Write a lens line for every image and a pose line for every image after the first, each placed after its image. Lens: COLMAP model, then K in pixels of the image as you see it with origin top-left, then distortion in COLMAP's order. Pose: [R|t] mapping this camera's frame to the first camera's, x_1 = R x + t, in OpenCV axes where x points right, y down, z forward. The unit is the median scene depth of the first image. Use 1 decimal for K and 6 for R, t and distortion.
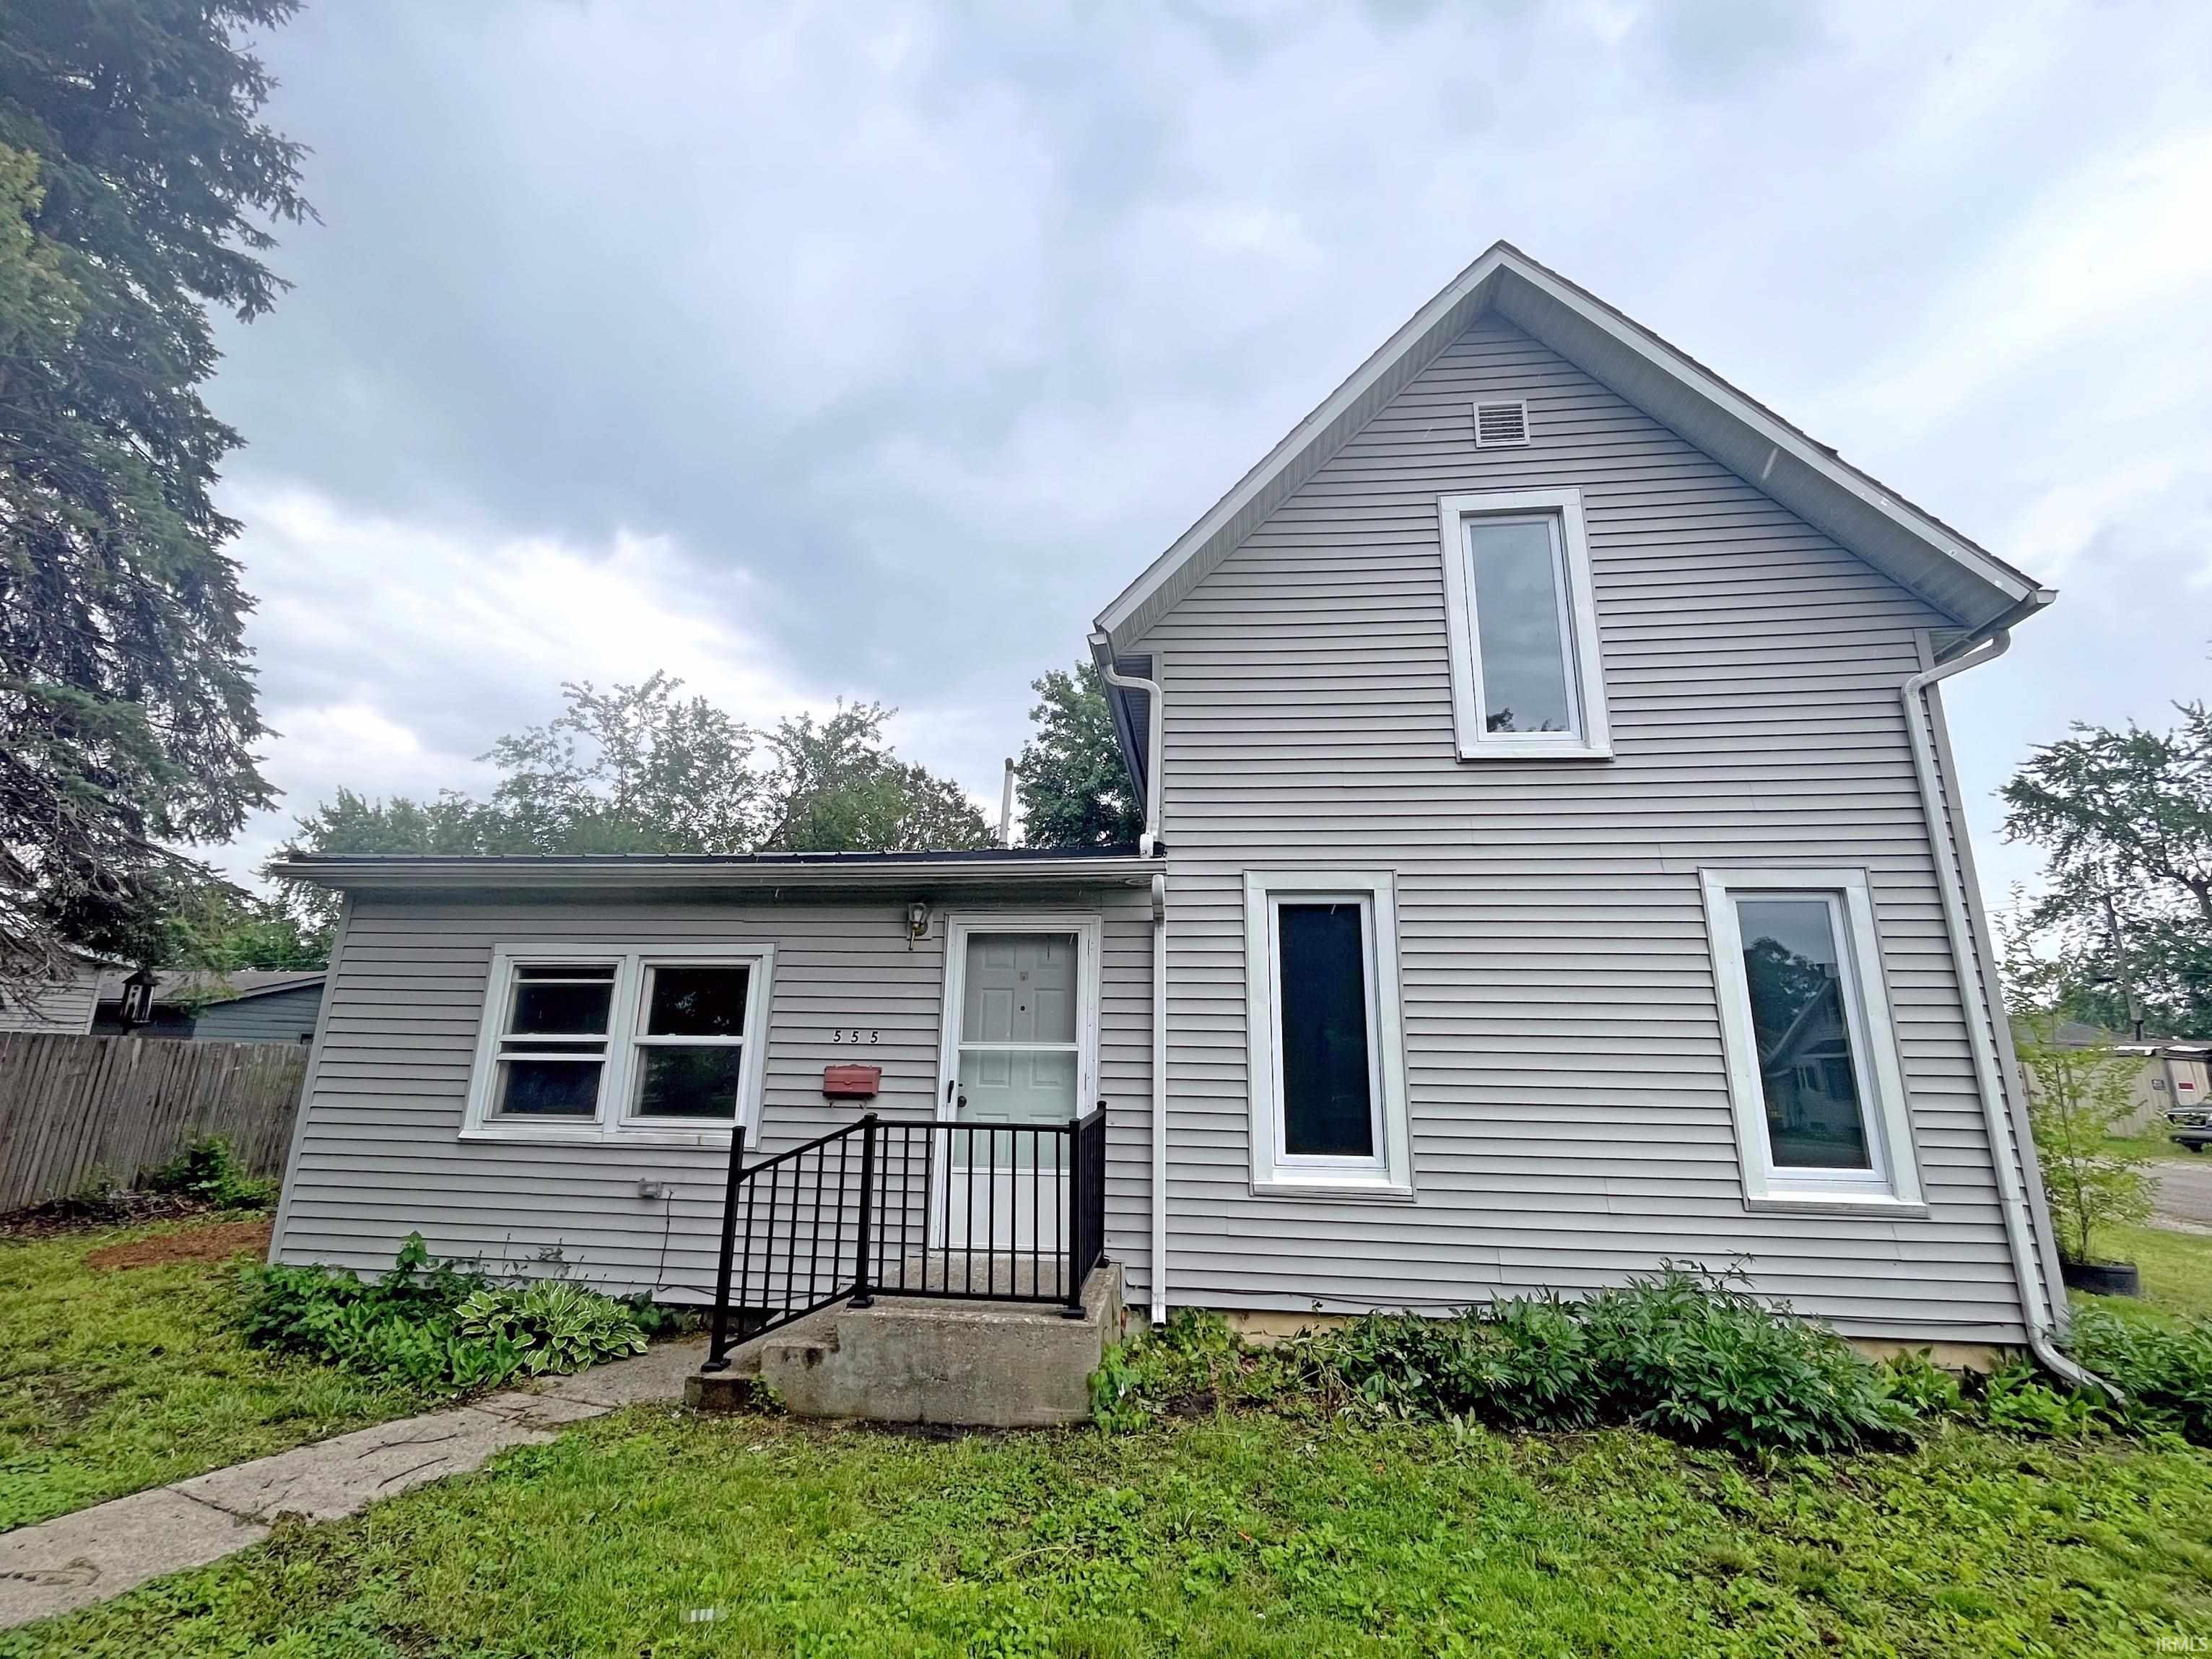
lens RADIAL K [[1011.1, 0, 1111.0], [0, 1011.1, 808.8], [0, 0, 1]] dist [-0.000945, -0.001373]
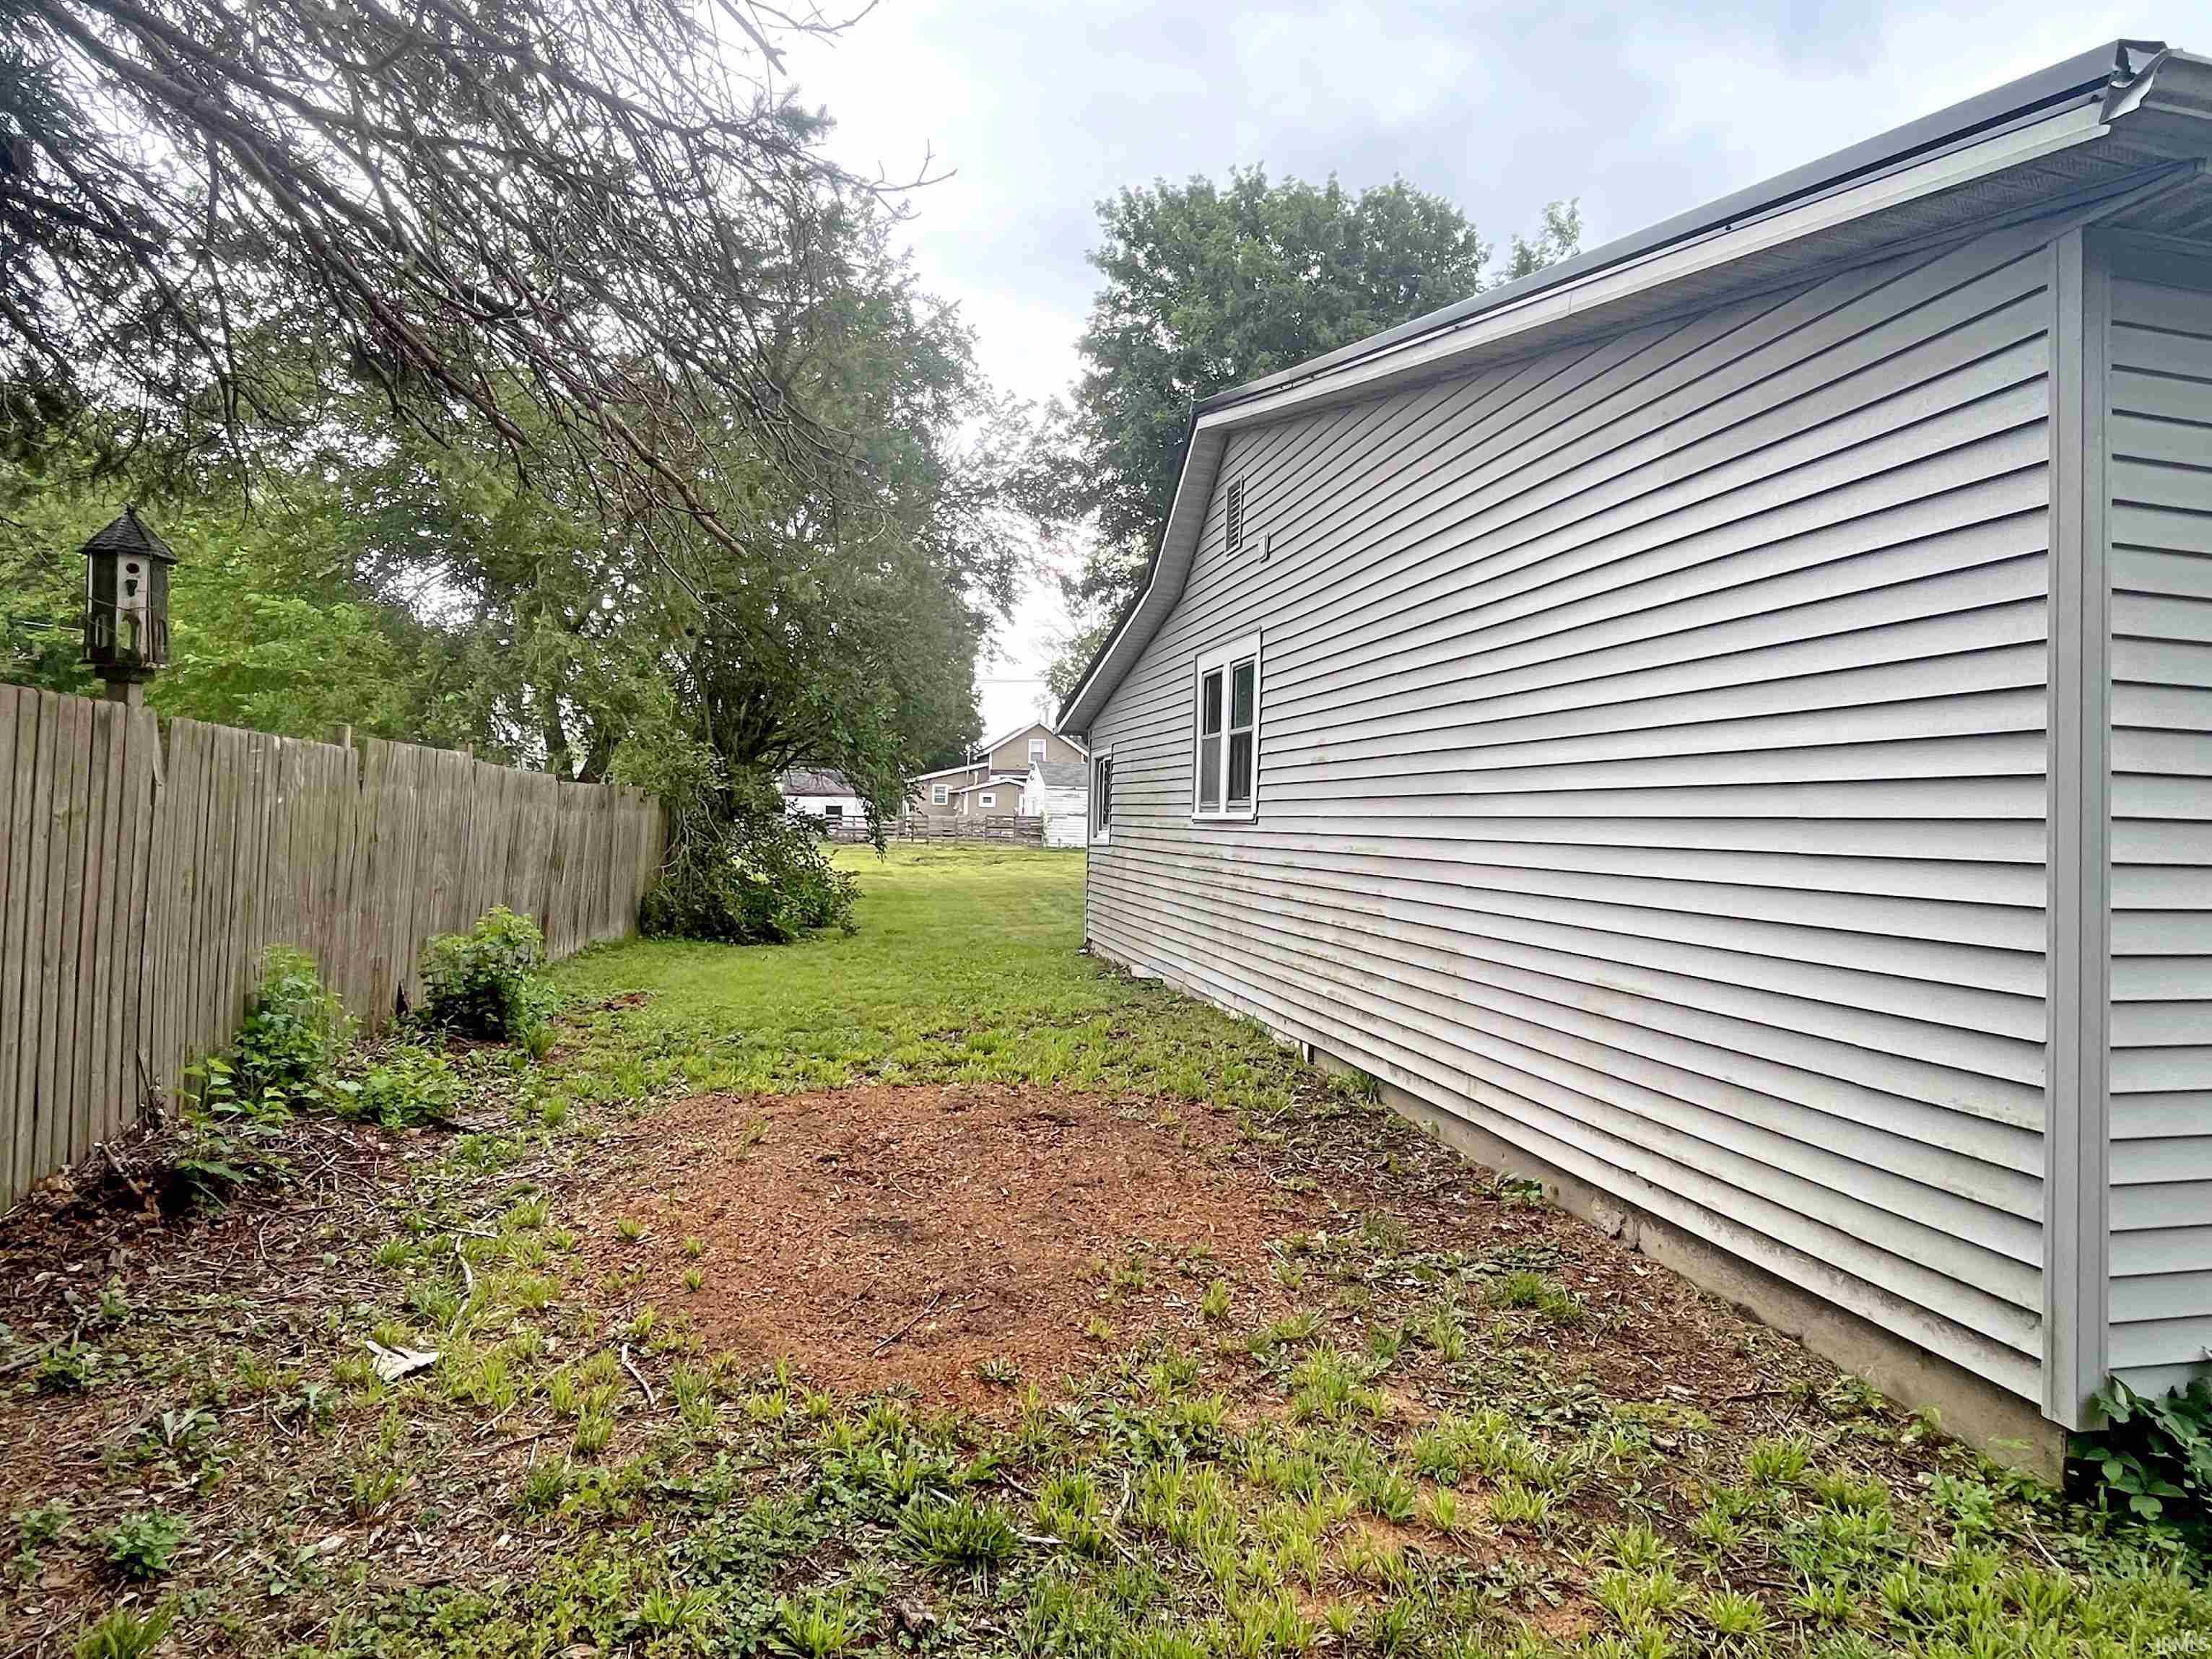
lens RADIAL K [[1276.8, 0, 1117.2], [0, 1276.8, 802.3], [0, 0, 1]] dist [0.002425, -0.000209]
pose [[0.942375, 0.004726, 0.334525, -1.258683], [-0.084747, 0.970661, 0.225024, 0.204020], [-0.323647, -0.240407, 0.915127, 0.761580]]
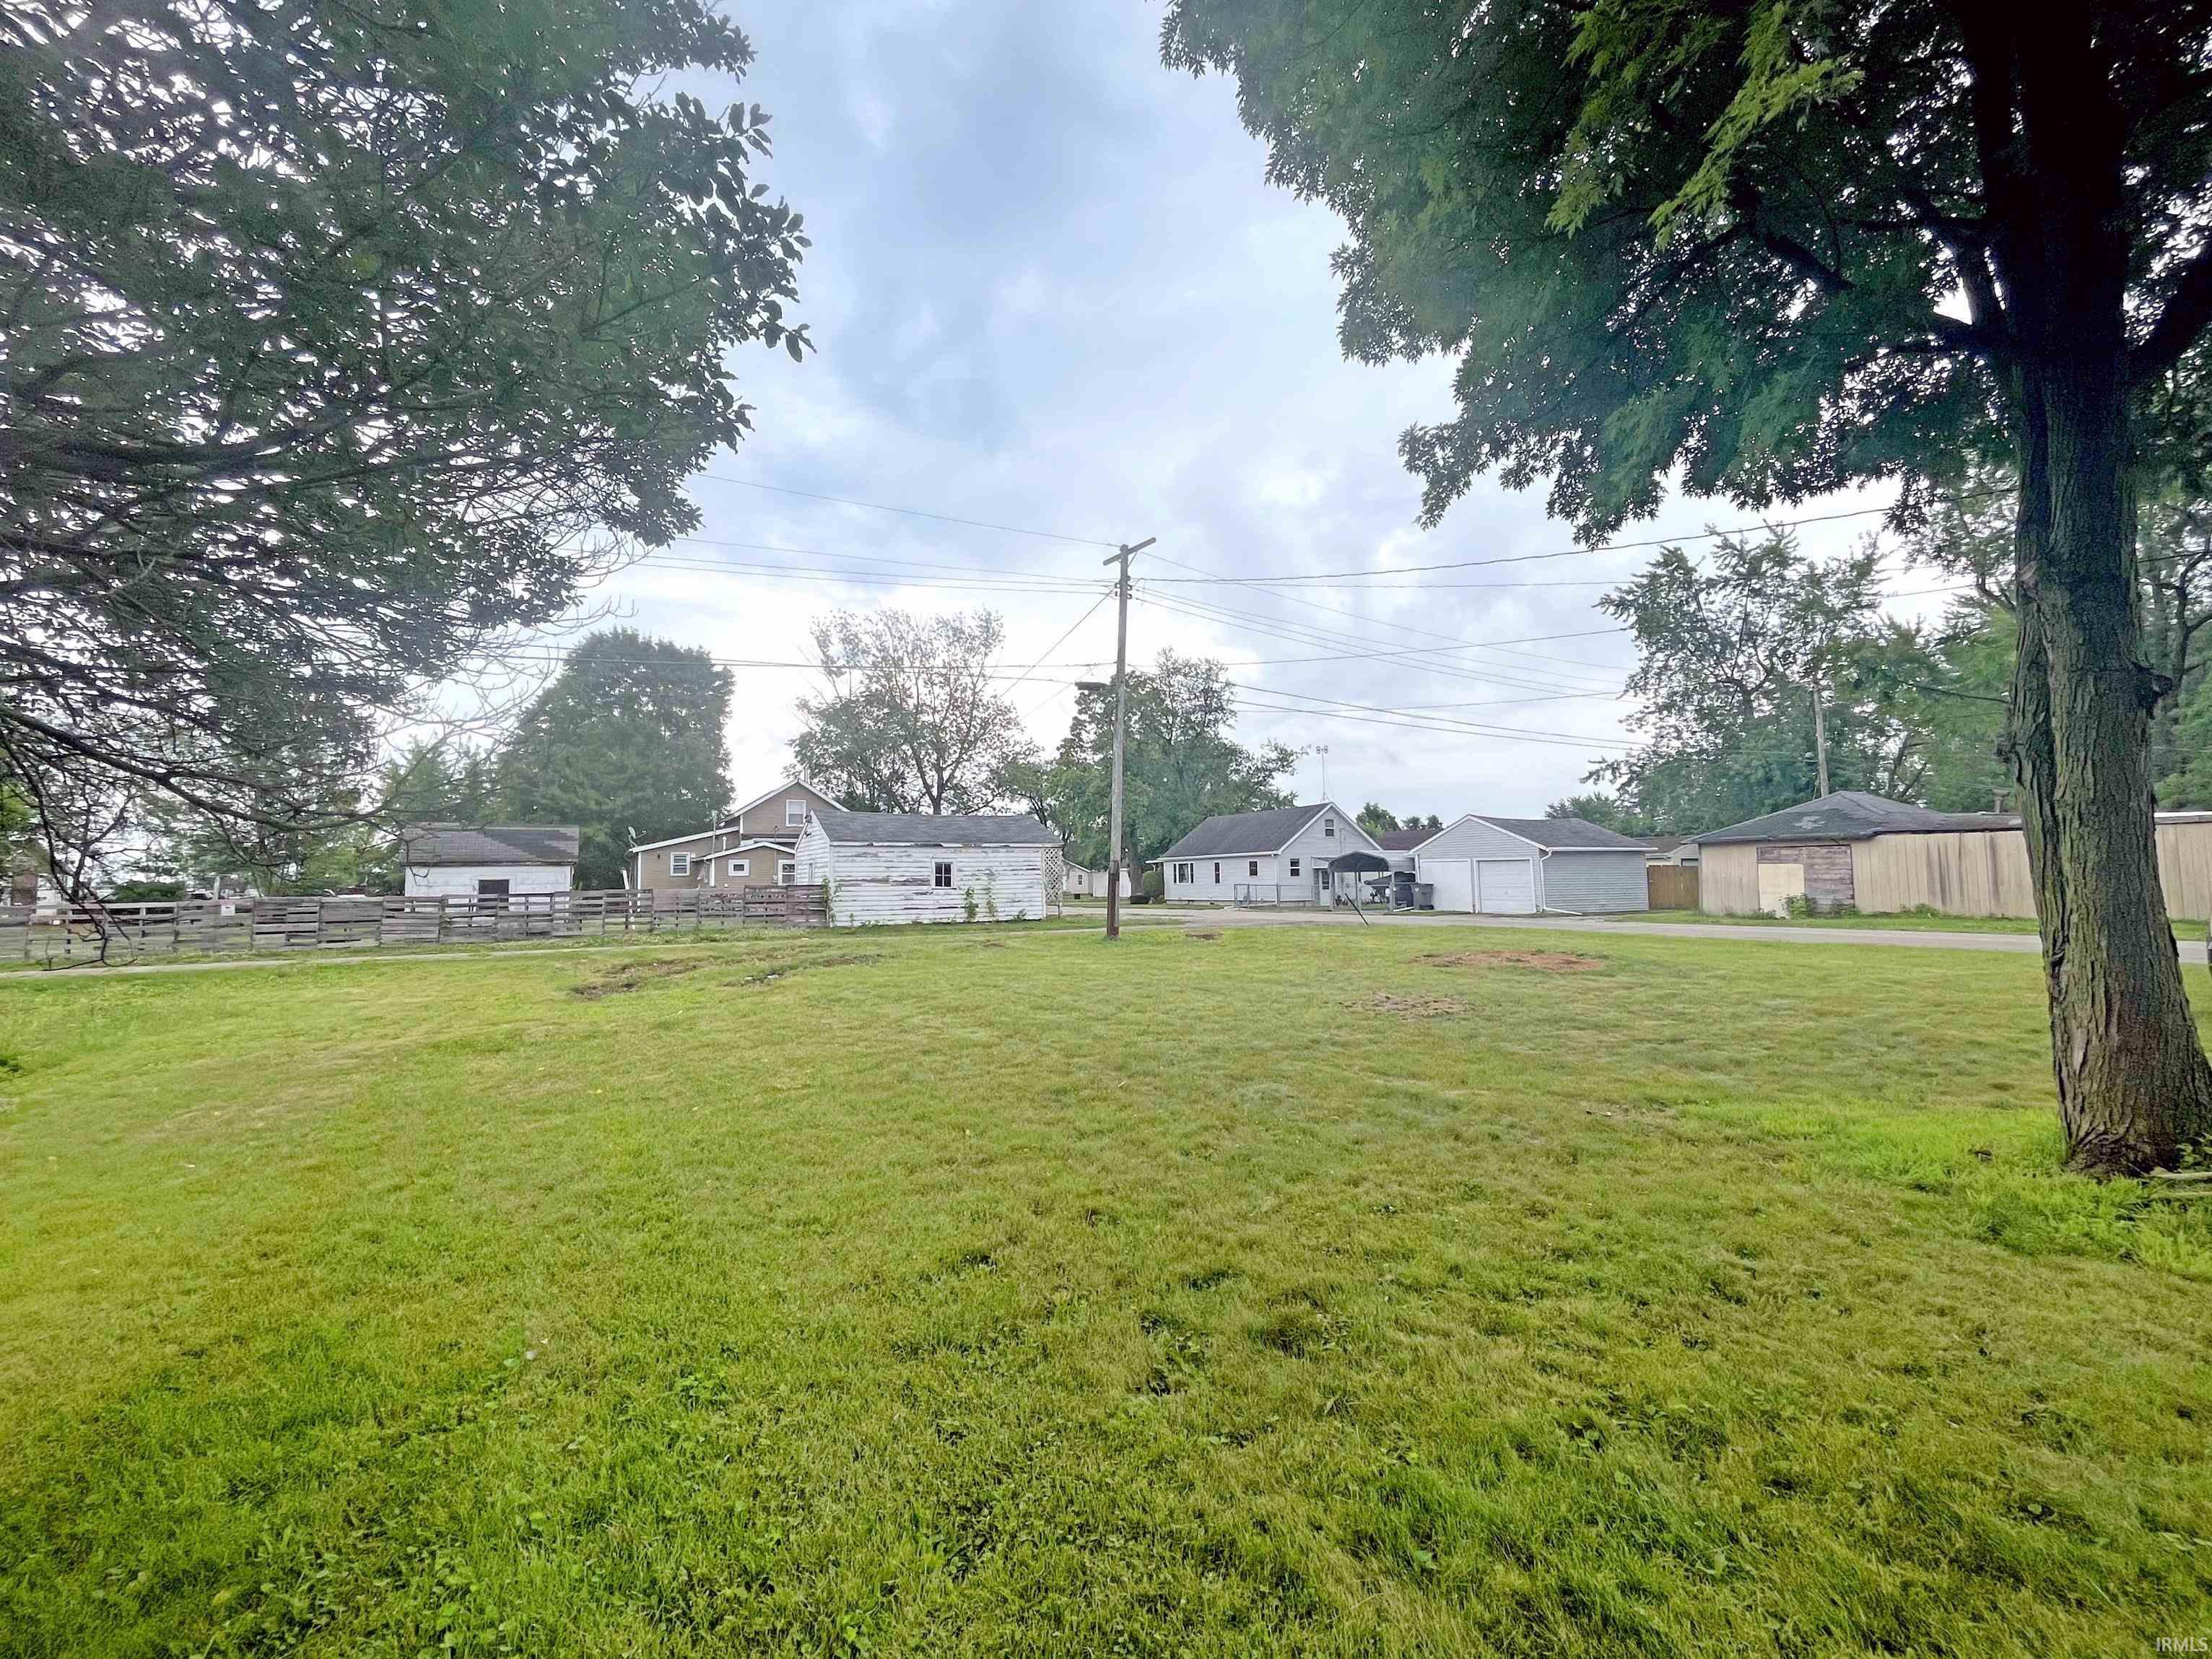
lens RADIAL K [[900.0, 0, 1099.7], [0, 900.0, 837.4], [0, 0, 1]] dist [-0.001394, -0.000305]
pose [[0.807158, -0.003903, 0.590323, -0.535167], [-0.114374, 0.979997, 0.162865, 1.005683], [-0.579150, -0.198976, 0.790566, 3.893516]]
